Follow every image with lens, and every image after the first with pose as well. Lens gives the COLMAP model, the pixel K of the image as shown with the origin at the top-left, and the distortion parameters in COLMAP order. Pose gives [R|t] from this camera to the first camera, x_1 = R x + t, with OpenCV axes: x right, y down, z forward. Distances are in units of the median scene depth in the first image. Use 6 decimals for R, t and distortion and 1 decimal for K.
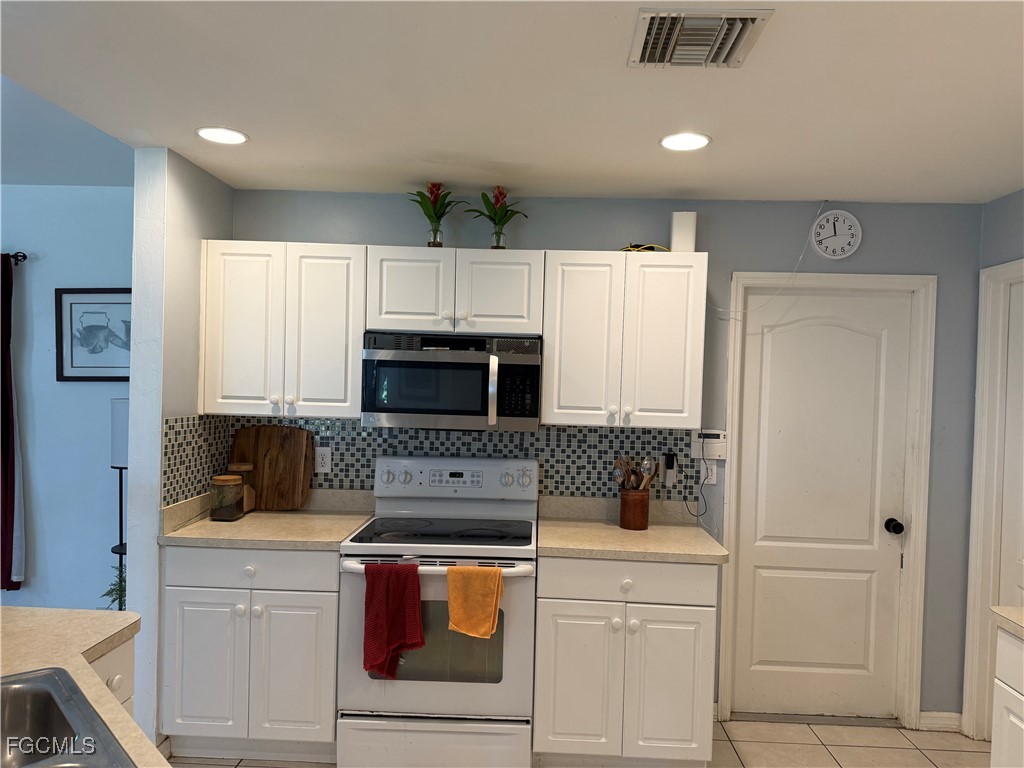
lens RADIAL K [[712.3, 0, 518.8], [0, 712.3, 390.4], [0, 0, 1]] dist [0.111864, -0.170608]
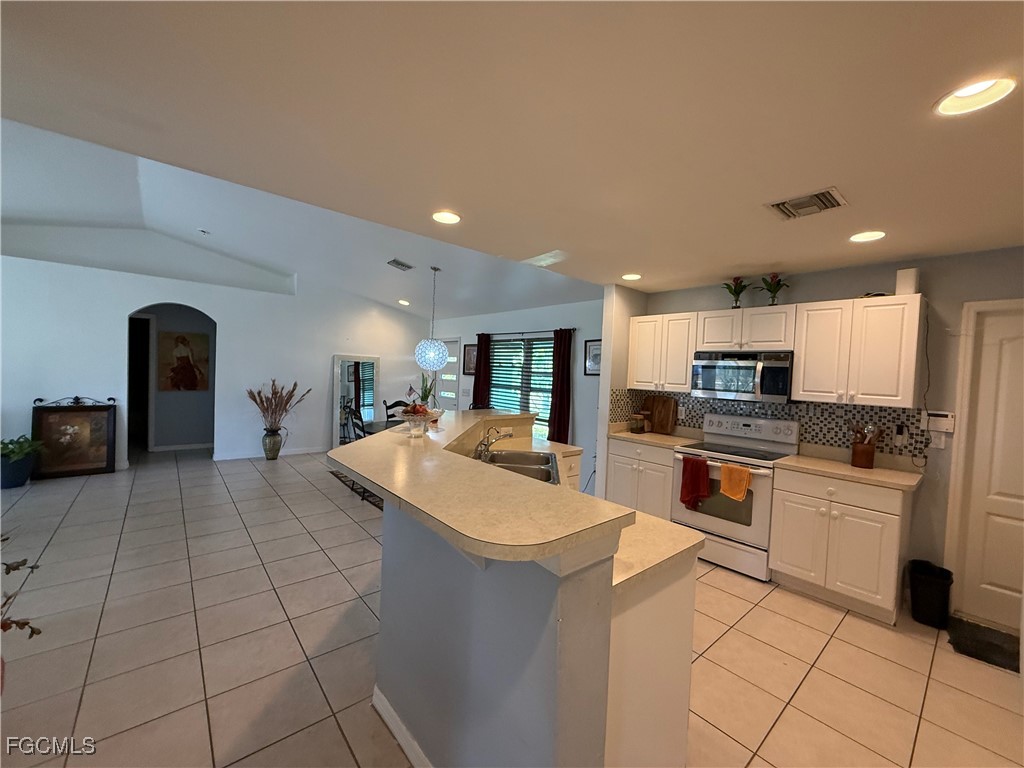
lens RADIAL K [[408.5, 0, 511.5], [0, 408.5, 383.9], [0, 0, 1]] dist [-0.001004, 0.000094]
pose [[0.677351, 0.022123, -0.735328, 0.288672], [-0.035292, 0.999374, -0.002443, 0.032004], [0.734813, 0.027606, 0.677707, -0.211138]]
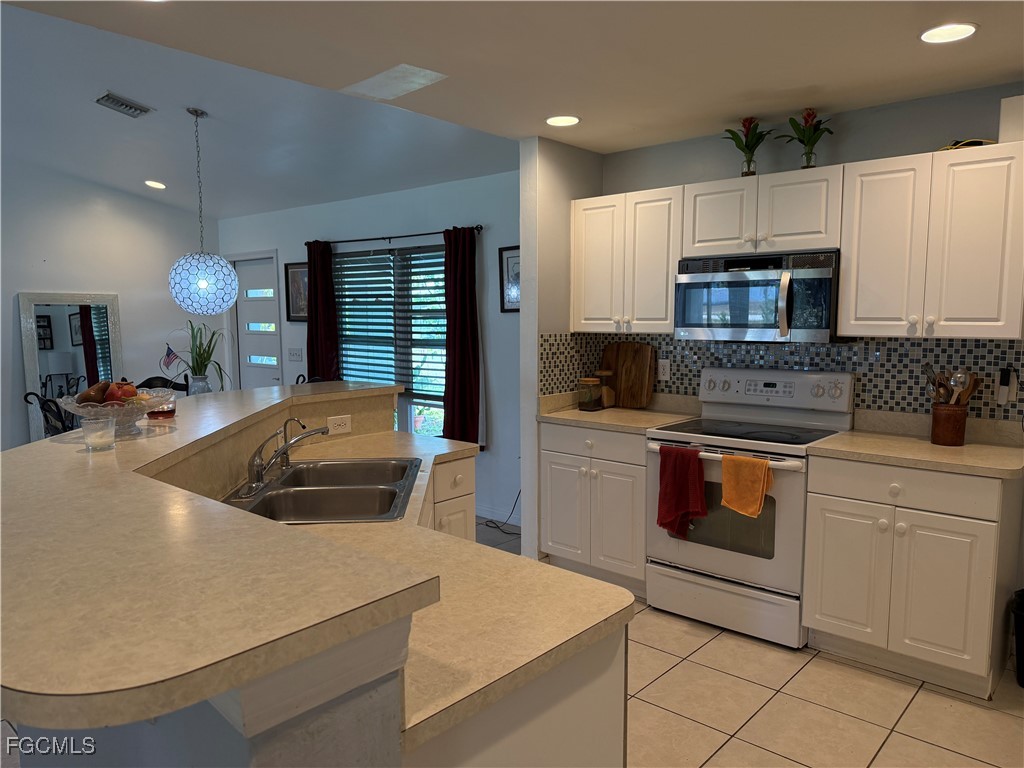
lens RADIAL K [[716.0, 0, 516.2], [0, 716.0, 393.6], [0, 0, 1]] dist [0.092548, -0.144040]
pose [[0.772905, 0.038951, -0.633325, 0.315879], [0.014921, 0.996722, 0.079510, 0.037184], [0.634346, -0.070904, 0.769791, -0.104140]]
